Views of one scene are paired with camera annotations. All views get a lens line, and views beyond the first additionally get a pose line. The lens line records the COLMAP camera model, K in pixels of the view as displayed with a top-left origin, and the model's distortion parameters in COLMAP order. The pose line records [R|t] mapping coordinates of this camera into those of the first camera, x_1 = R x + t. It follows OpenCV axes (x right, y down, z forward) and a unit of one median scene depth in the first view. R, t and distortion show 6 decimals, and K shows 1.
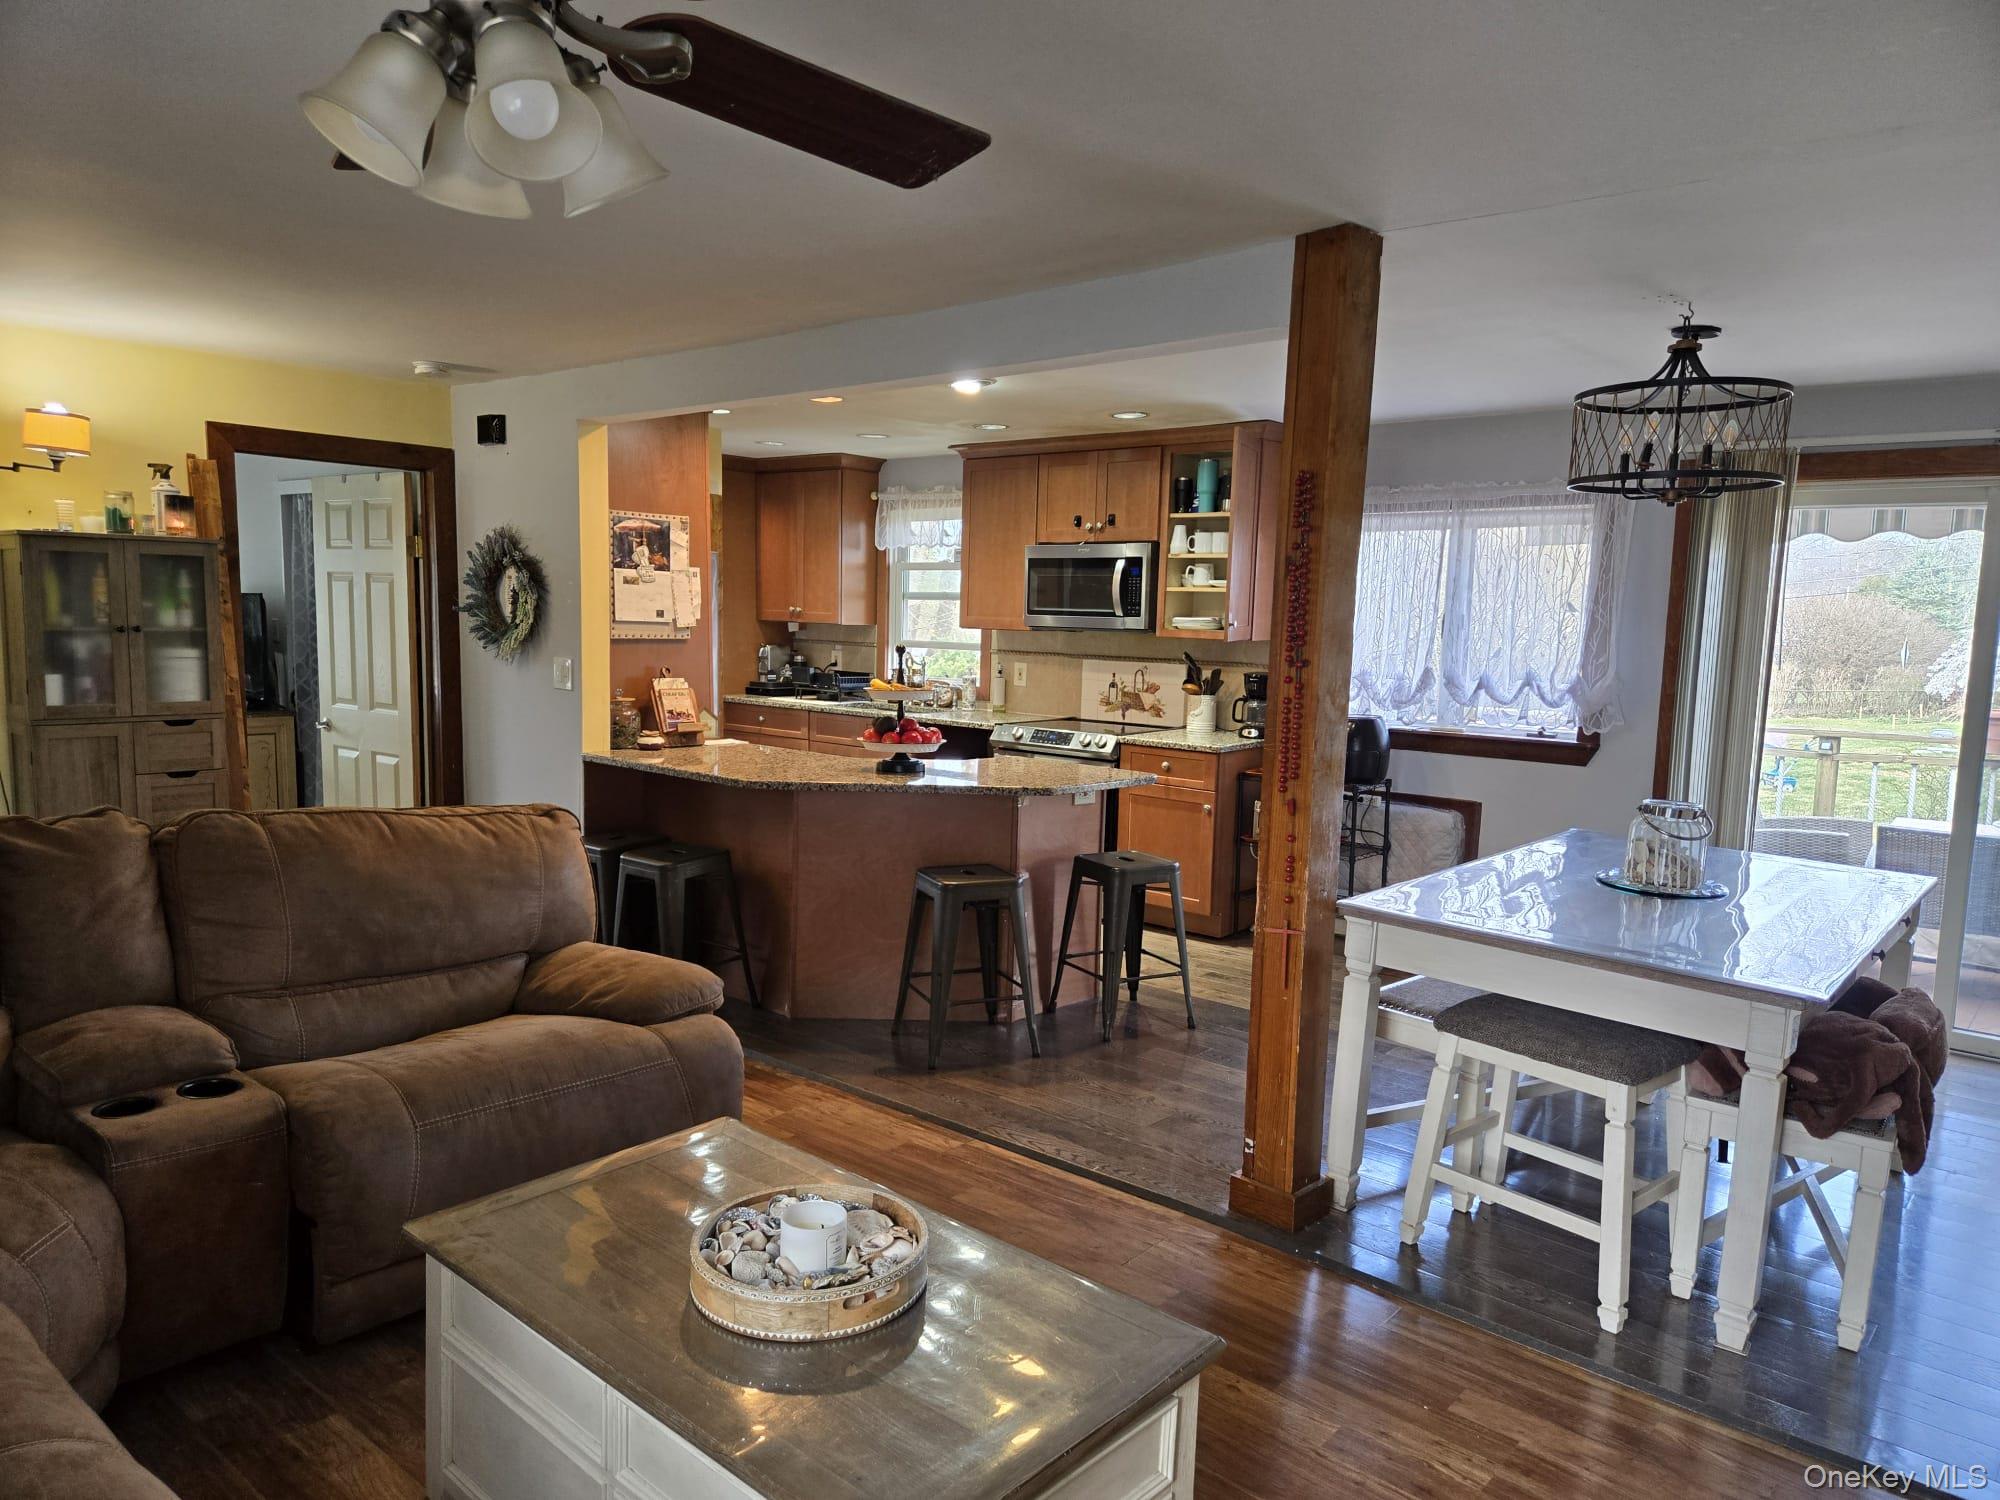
lens RADIAL K [[1344.0, 0, 997.9], [0, 1344.0, 786.7], [0, 0, 1]] dist [0.057514, -0.048461]
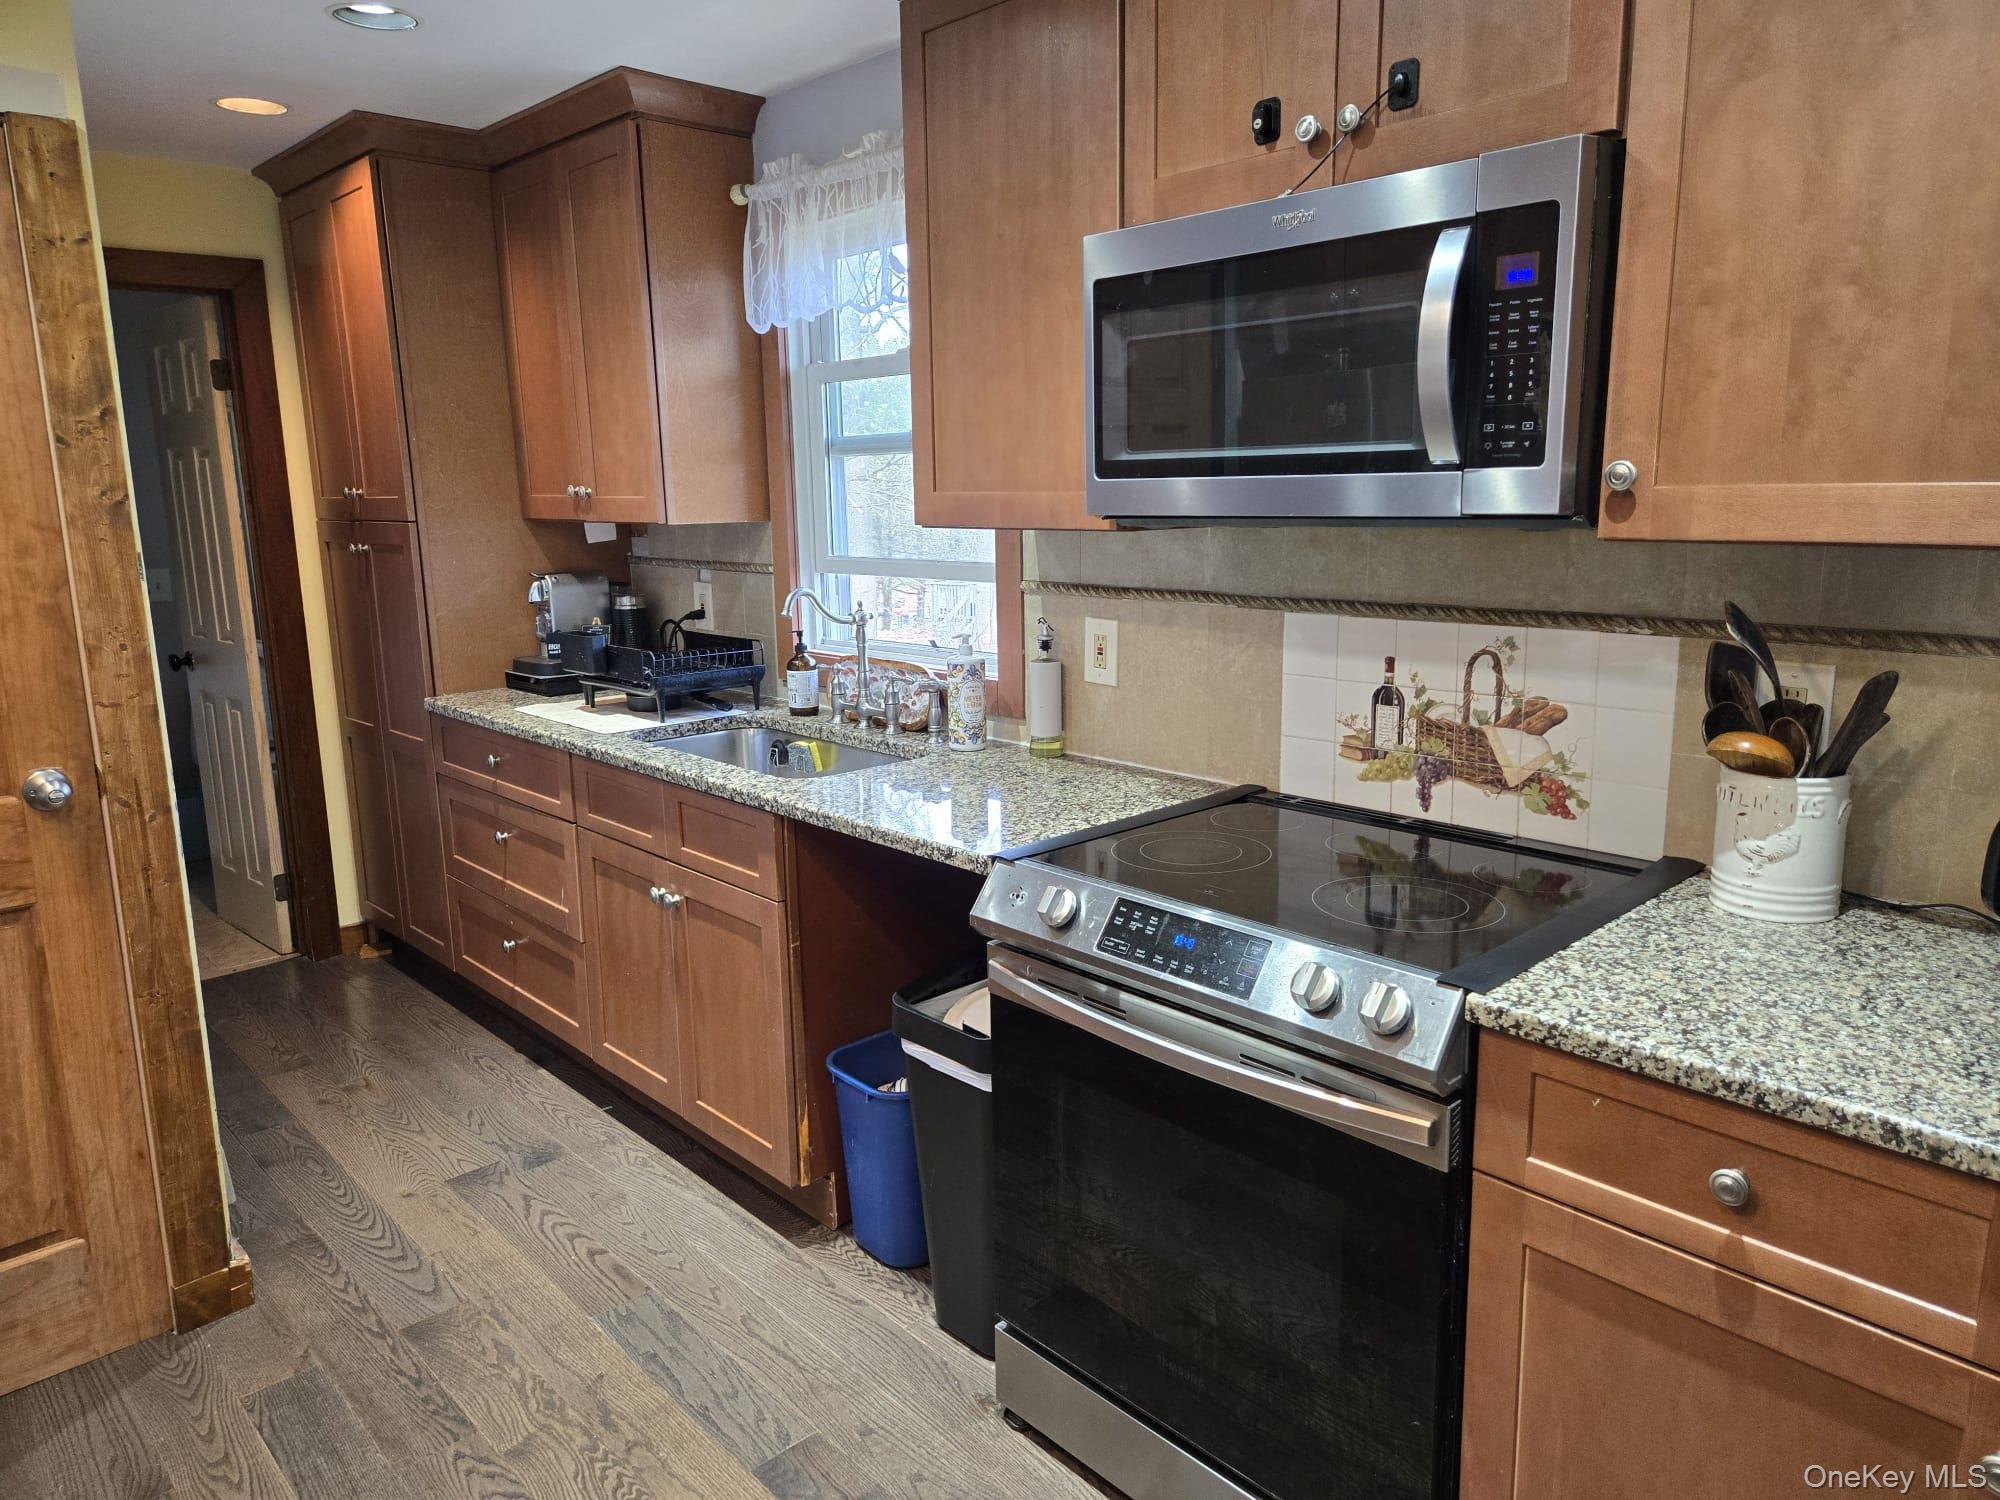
lens RADIAL K [[1344.0, 0, 1028.4], [0, 1344.0, 745.7], [0, 0, 1]] dist [0.057514, -0.048461]
pose [[0.994390, -0.021007, -0.103673, 0.038755], [0.027158, 0.997931, 0.058278, -0.091884], [0.102235, -0.060767, 0.992903, 0.741610]]
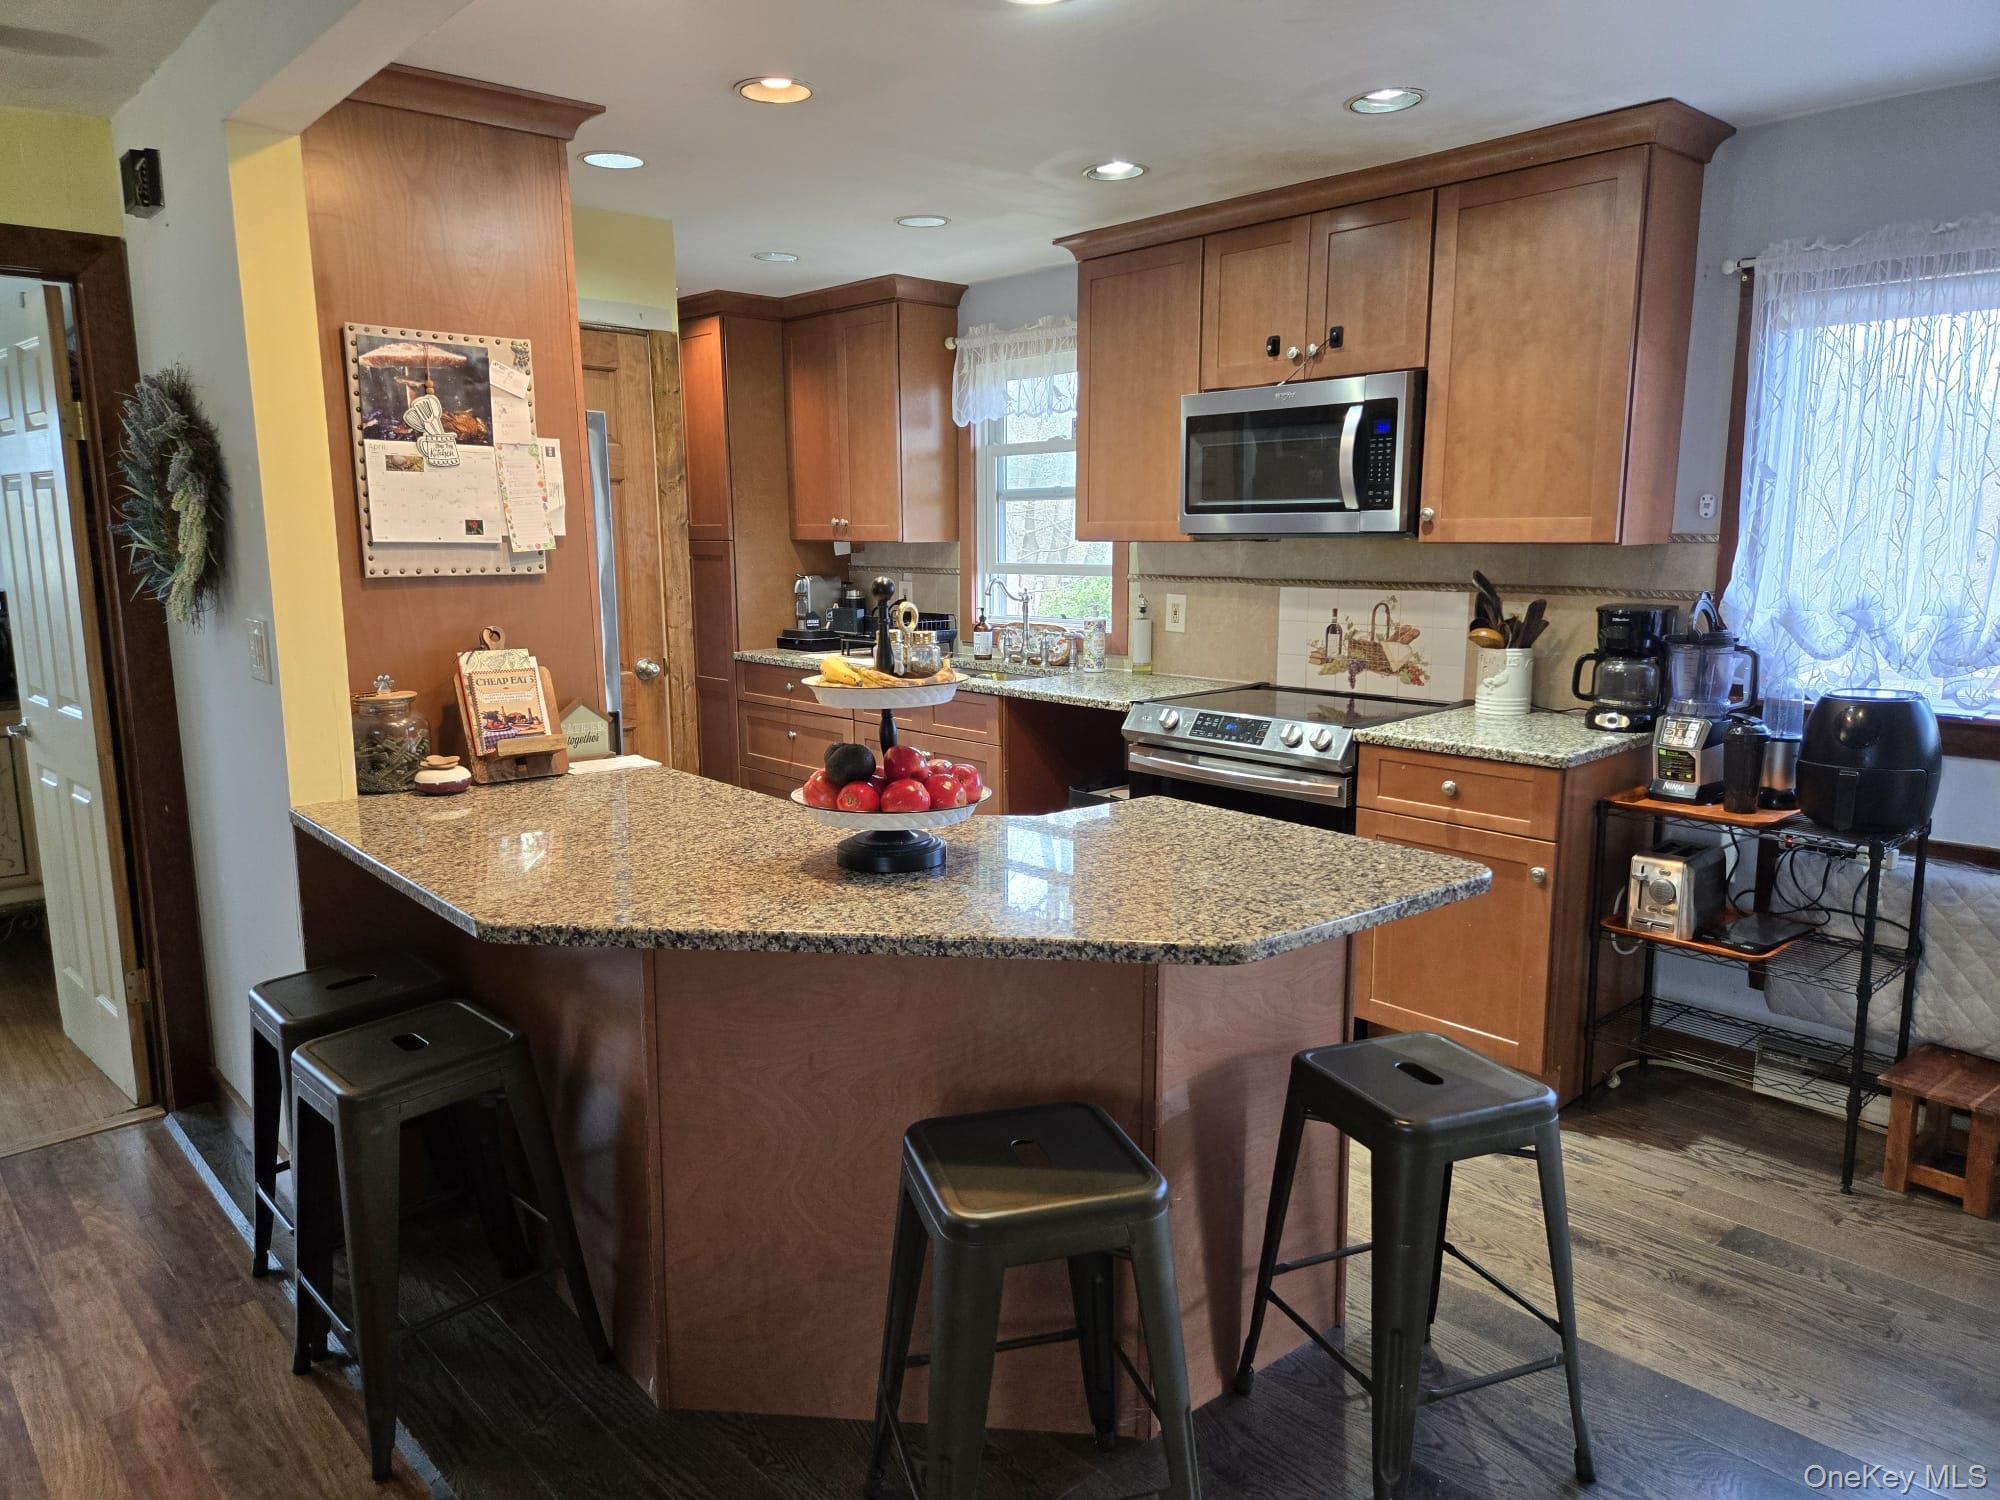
lens RADIAL K [[1344.0, 0, 998.7], [0, 1344.0, 756.4], [0, 0, 1]] dist [0.057514, -0.048461]
pose [[0.992218, -0.010146, -0.124100, 0.013745], [0.014630, 0.999271, 0.035276, -0.046585], [0.123652, -0.036817, 0.991642, 0.424567]]
